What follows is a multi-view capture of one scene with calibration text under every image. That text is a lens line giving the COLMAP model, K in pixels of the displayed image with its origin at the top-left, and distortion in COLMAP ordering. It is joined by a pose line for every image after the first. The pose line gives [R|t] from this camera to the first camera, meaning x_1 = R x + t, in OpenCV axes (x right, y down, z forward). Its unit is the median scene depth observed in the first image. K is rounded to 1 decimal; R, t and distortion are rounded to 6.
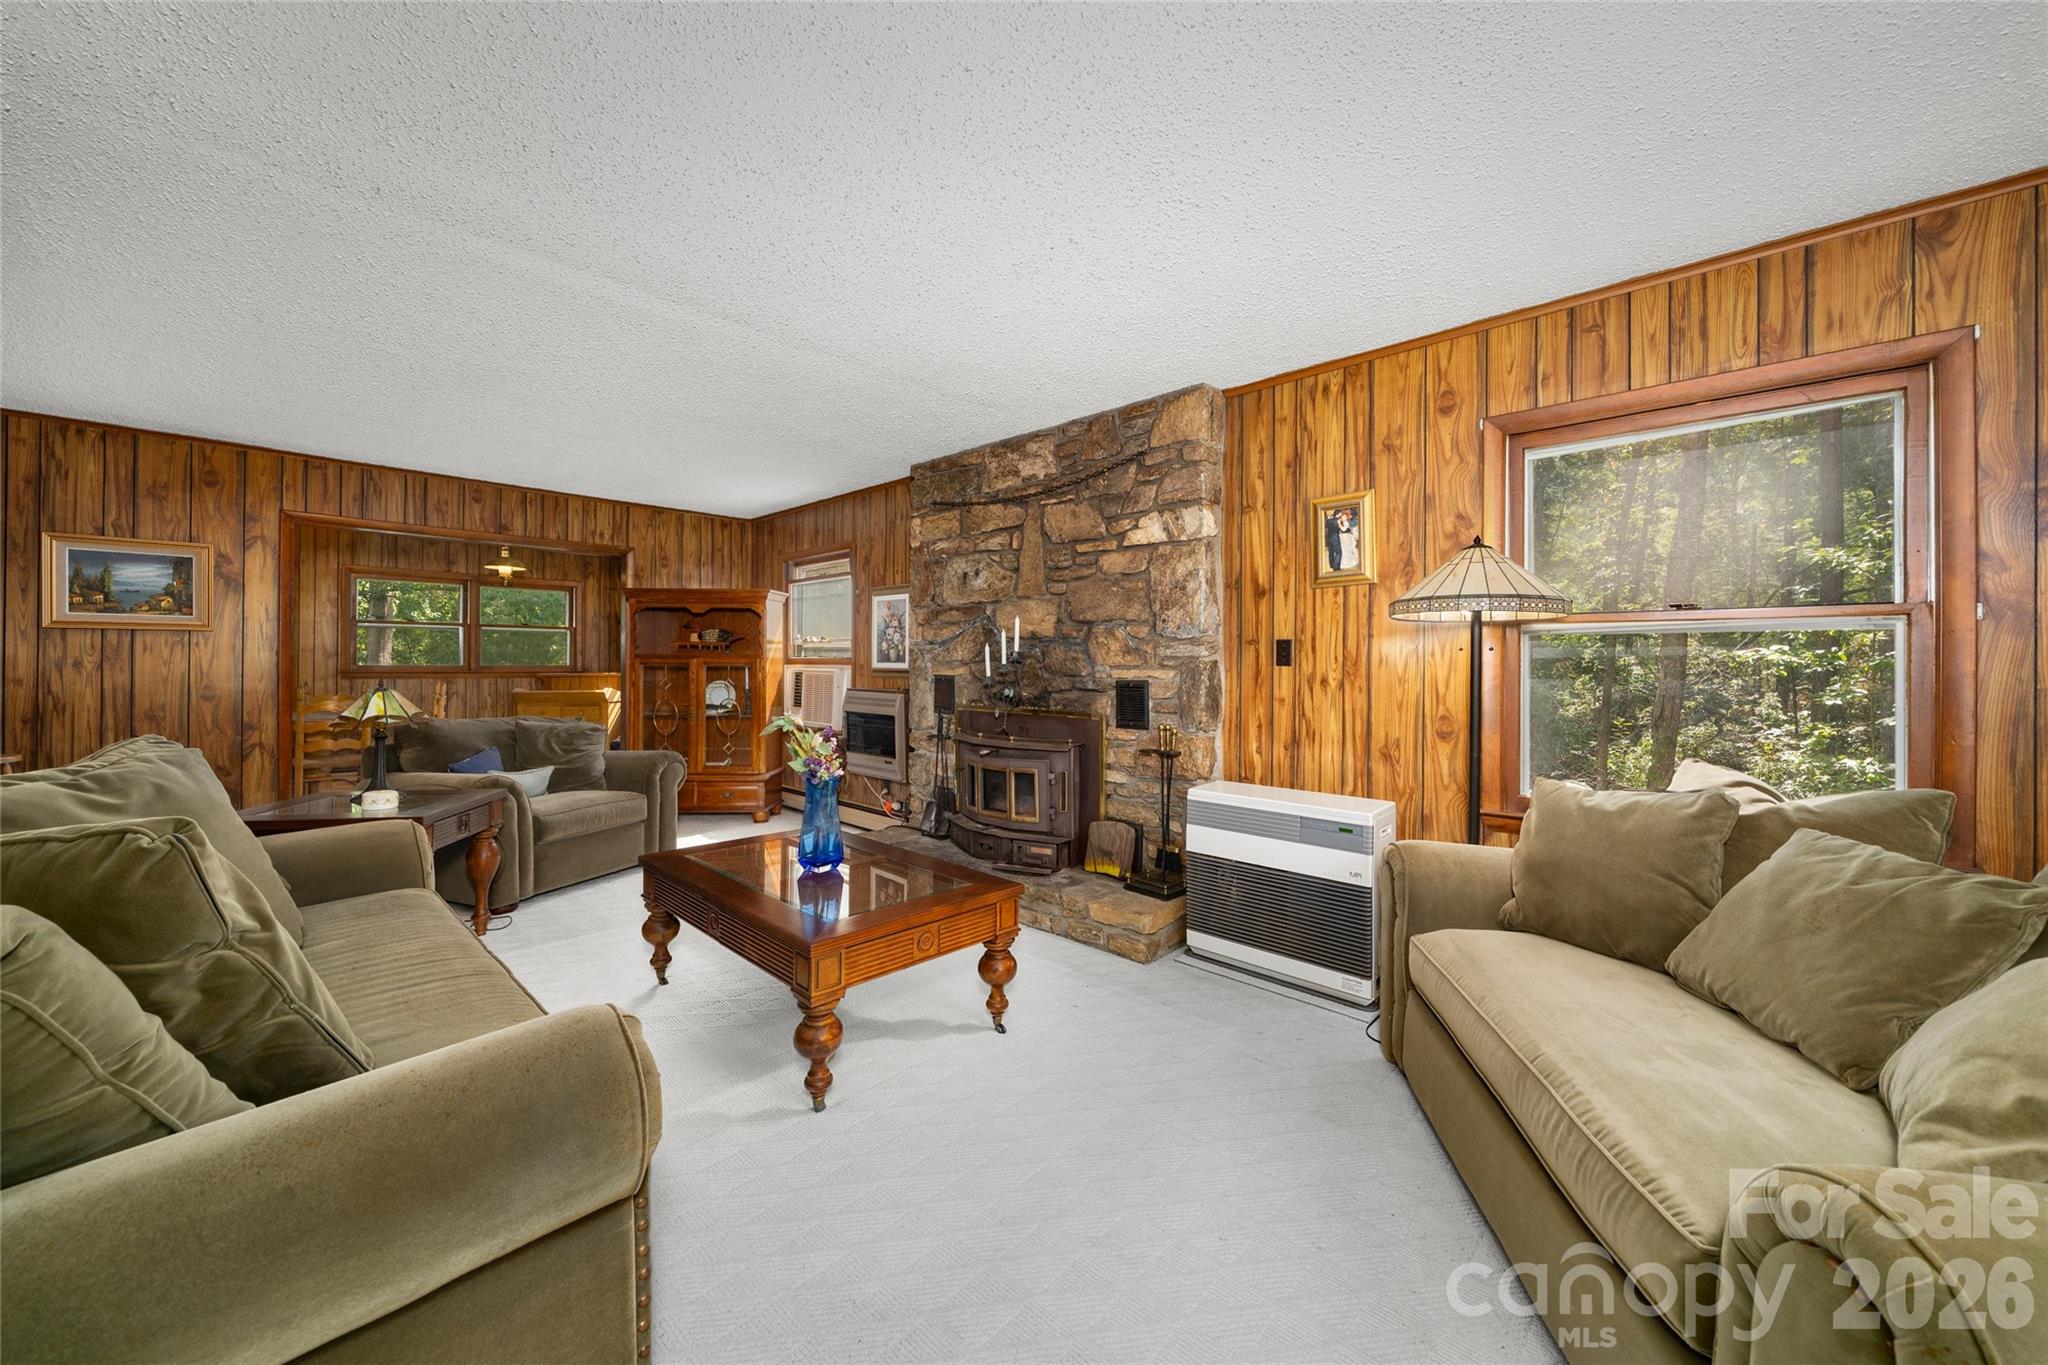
lens RADIAL K [[731.7, 0, 1058.5], [0, 731.7, 658.4], [0, 0, 1]] dist [-0.002431, -0.000263]
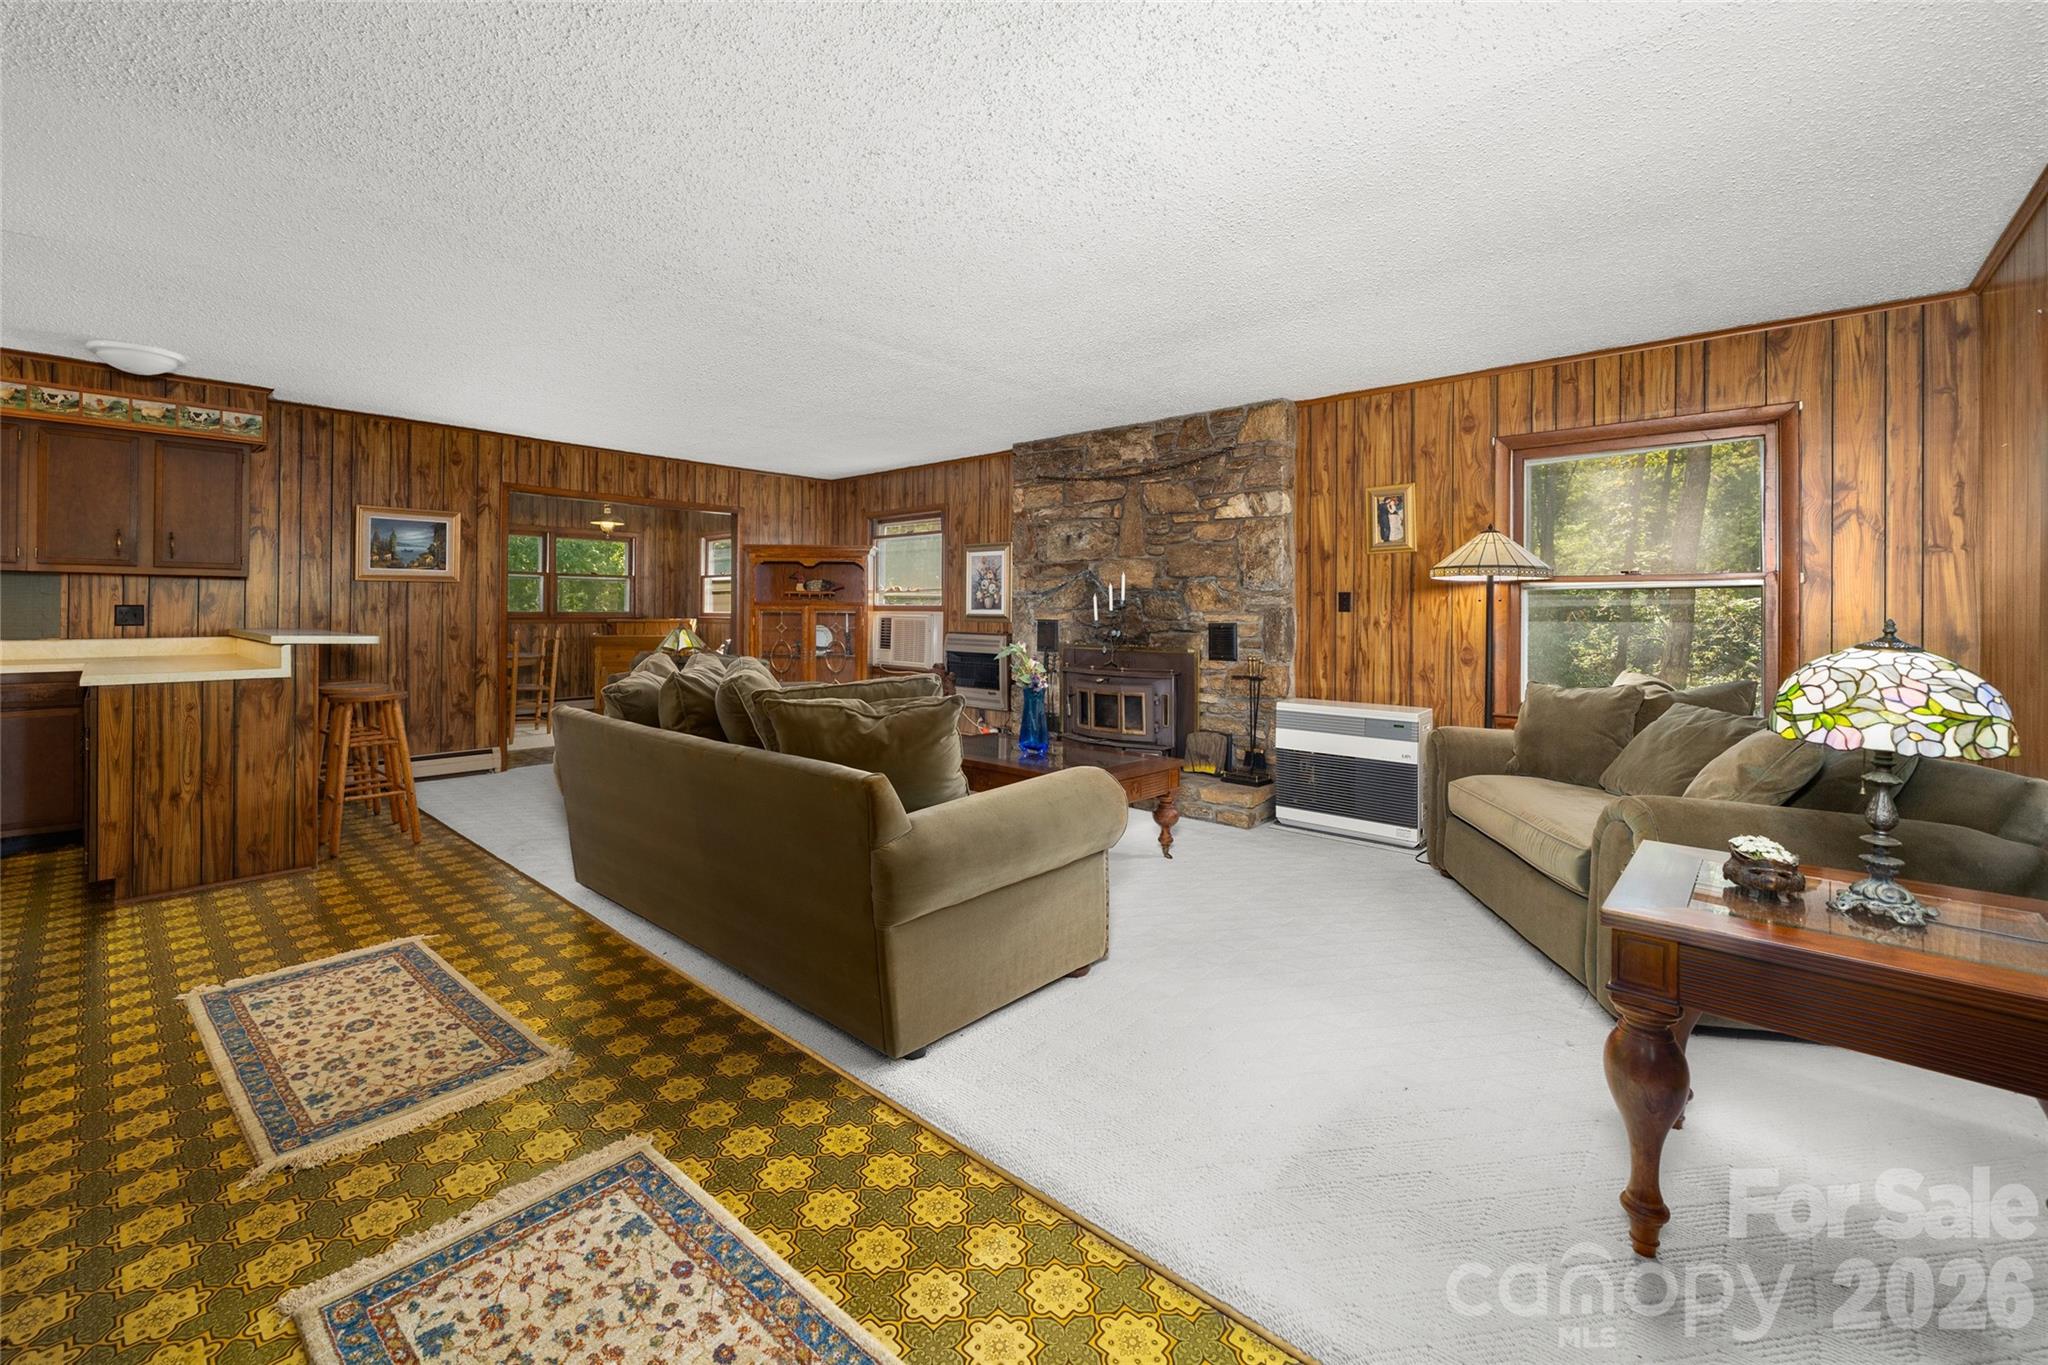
lens RADIAL K [[823.3, 0, 1015.2], [0, 823.3, 603.3], [0, 0, 1]] dist [0.001768, 0.000228]
pose [[0.999999, 0.001539, -0.000664, -0.271746], [-0.001542, 0.999993, -0.003478, 0.000492], [0.000659, 0.003479, 0.999994, -0.467410]]
